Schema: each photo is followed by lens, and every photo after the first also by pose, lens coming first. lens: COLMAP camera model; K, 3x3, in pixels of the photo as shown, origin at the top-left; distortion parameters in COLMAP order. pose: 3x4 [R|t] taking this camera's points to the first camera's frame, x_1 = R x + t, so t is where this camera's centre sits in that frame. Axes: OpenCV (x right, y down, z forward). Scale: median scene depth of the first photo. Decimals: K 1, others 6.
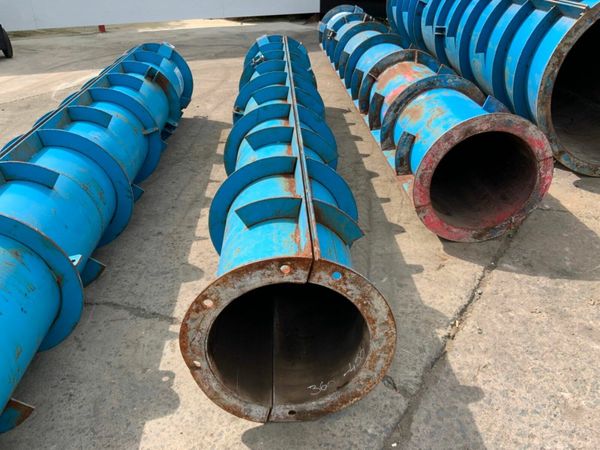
lens RADIAL K [[492.8, 0, 296.9], [0, 492.8, 220.7], [0, 0, 1]] dist [0.073493, -0.139549]
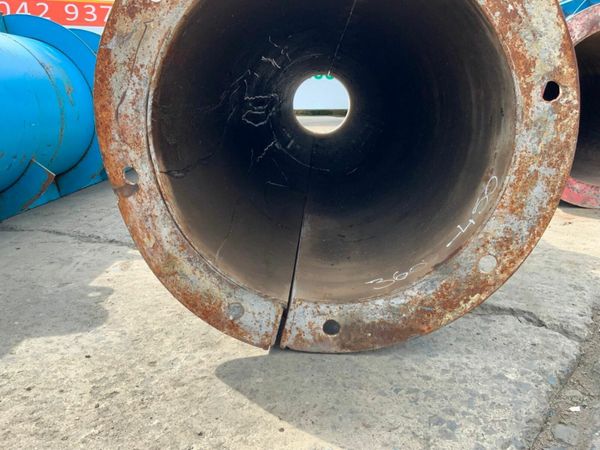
lens RADIAL K [[492.8, 0, 298.4], [0, 492.8, 228.9], [0, 0, 1]] dist [0.073493, -0.139549]
pose [[0.996421, 0.030343, -0.078900, -0.006920], [-0.048846, 0.968434, -0.244437, 0.410452], [0.068992, 0.247416, 0.966450, 0.534334]]
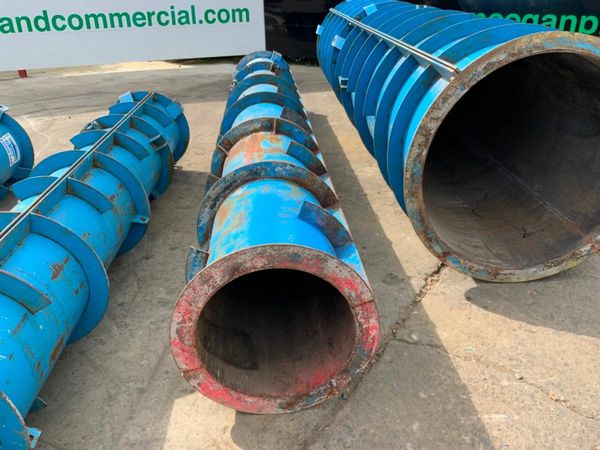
lens RADIAL K [[492.8, 0, 295.8], [0, 492.8, 215.2], [0, 0, 1]] dist [0.073493, -0.139549]
pose [[0.999967, -0.007913, 0.001678, 0.606941], [0.008008, 0.997701, -0.067301, -0.295858], [-0.001142, 0.067312, 0.997731, 0.482560]]
